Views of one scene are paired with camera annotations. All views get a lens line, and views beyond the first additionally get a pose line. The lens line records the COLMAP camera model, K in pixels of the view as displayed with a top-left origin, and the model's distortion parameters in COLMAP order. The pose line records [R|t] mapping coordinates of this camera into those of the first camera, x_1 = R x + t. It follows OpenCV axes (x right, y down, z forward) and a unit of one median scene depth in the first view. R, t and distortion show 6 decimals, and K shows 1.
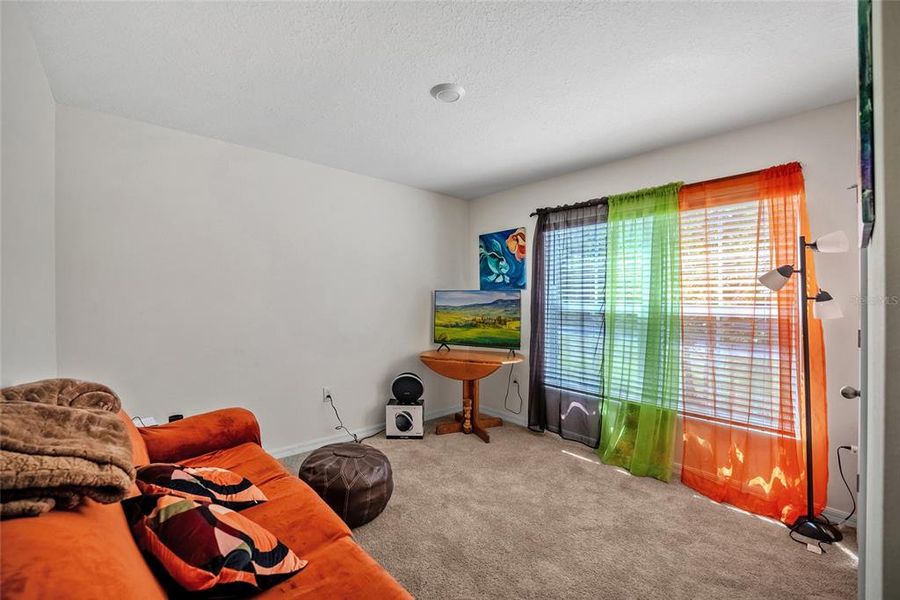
lens RADIAL K [[383.0, 0, 438.9], [0, 383.0, 299.0], [0, 0, 1]] dist [-0.013721, 0.000340]
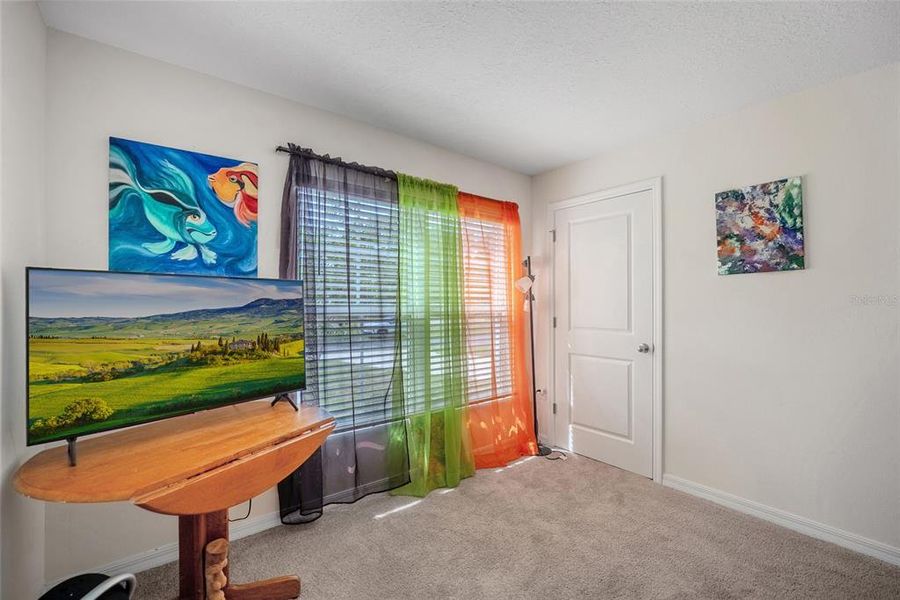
lens RADIAL K [[396.0, 0, 450.0], [0, 396.0, 300.0], [0, 0, 1]] dist [-0.056582, 0.000170]
pose [[0.000259, -0.005341, 0.999986, -0.317458], [-0.013889, 0.999889, 0.005344, -0.003611], [-0.999904, -0.013890, 0.000185, 0.716398]]
